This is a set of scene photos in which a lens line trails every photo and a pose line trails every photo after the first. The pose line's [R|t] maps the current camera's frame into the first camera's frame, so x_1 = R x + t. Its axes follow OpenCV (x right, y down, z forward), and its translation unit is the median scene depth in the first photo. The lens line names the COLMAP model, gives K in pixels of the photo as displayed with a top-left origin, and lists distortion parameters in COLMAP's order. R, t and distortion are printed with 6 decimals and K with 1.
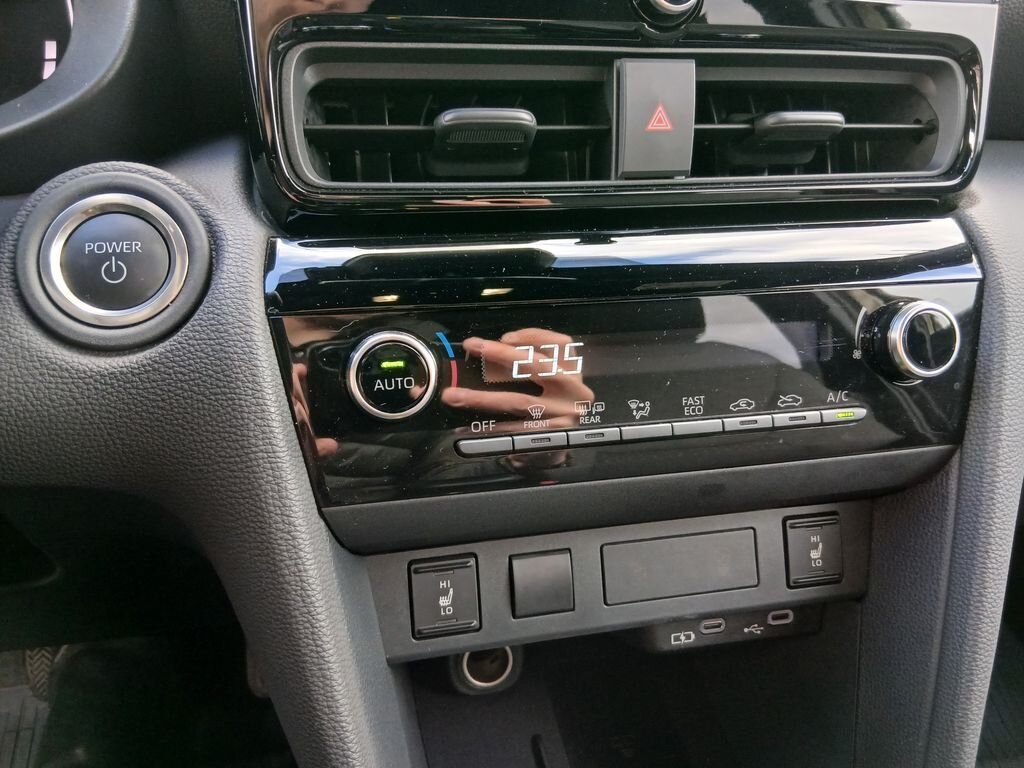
lens RADIAL K [[772.8, 0, 517.3], [0, 772.8, 381.9], [0, 0, 1]] dist [0.127125, -0.222558]
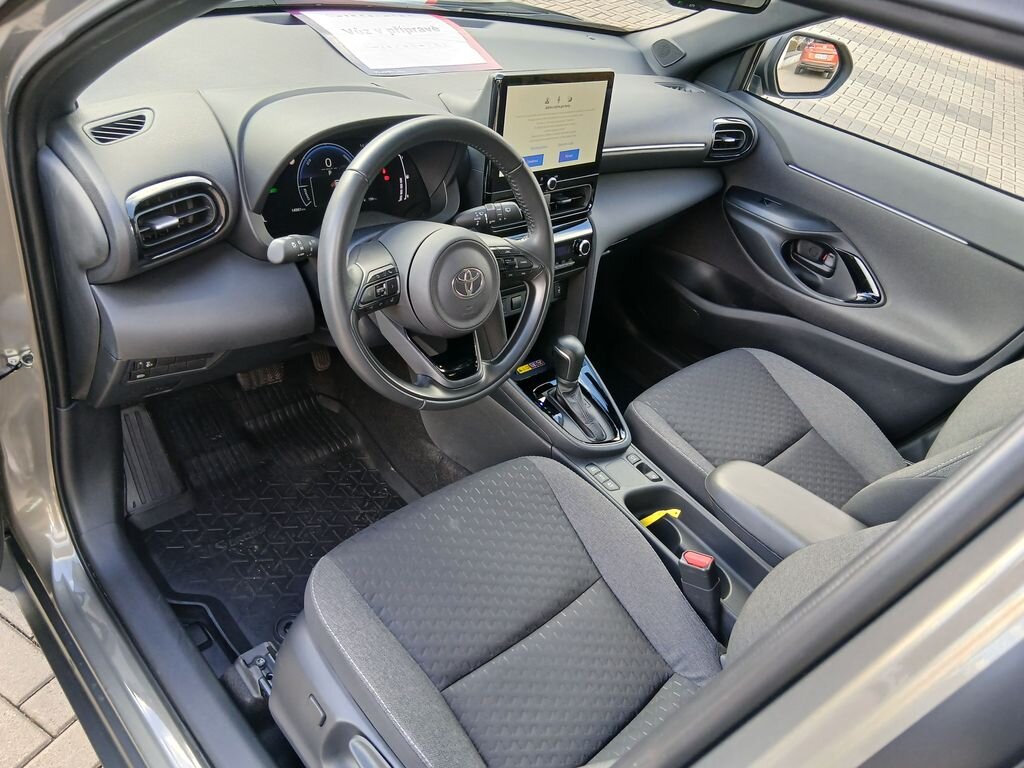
lens RADIAL K [[772.8, 0, 517.3], [0, 772.8, 381.9], [0, 0, 1]] dist [0.127125, -0.222558]
pose [[0.830400, -0.166999, 0.531552, -2.494701], [-0.012222, 0.948335, 0.317034, -0.761200], [-0.557034, -0.269762, 0.785456, -2.769117]]
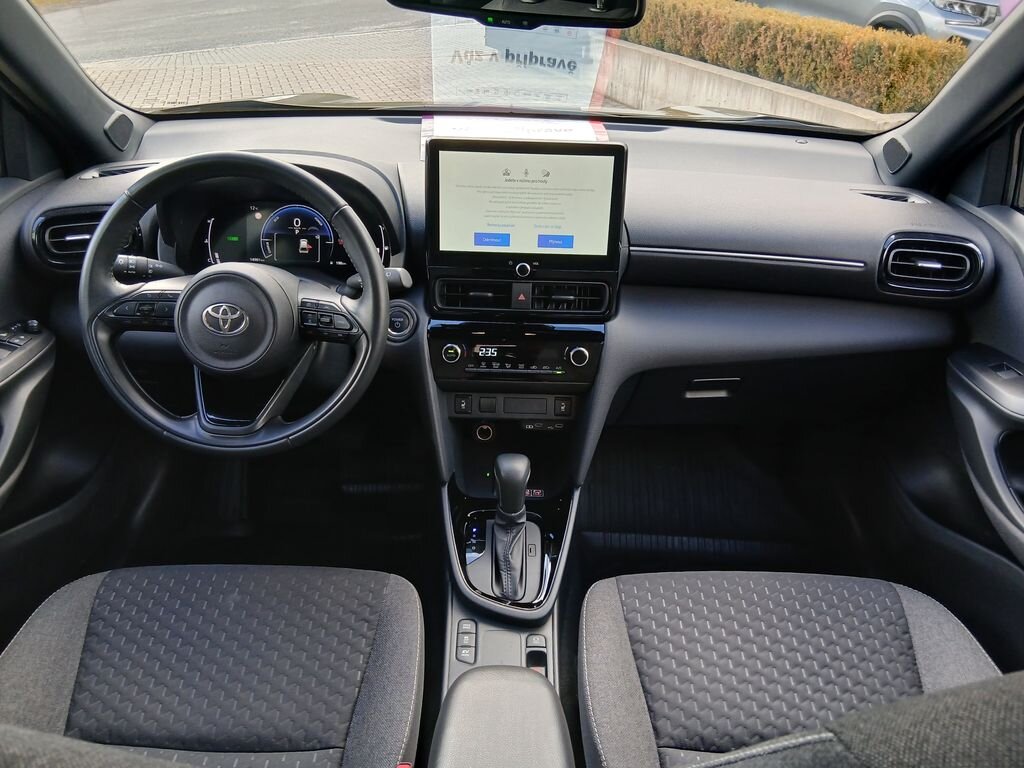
lens RADIAL K [[756.7, 0, 512.0], [0, 756.7, 384.0], [0, 0, 1]] dist [0.078407, -0.105988]
pose [[0.976604, 0.125403, -0.174696, 0.809805], [-0.100594, 0.984408, 0.144294, -0.414722], [0.190067, -0.123345, 0.973992, -2.712777]]
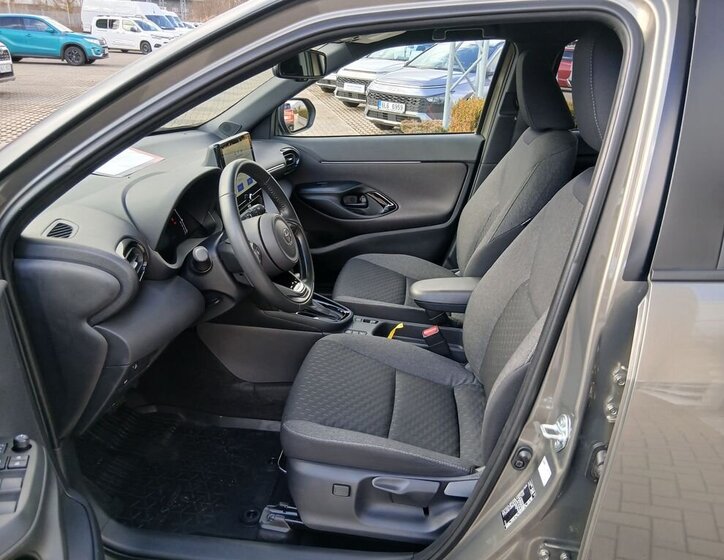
lens RADIAL K [[568.1, 0, 366.4], [0, 568.1, 277.9], [0, 0, 1]] dist [0.082940, -0.136329]
pose [[0.307148, -0.341699, 0.888202, -4.554624], [0.328949, 0.913908, 0.237835, -0.673271], [-0.893002, 0.219122, 0.393106, -2.192433]]
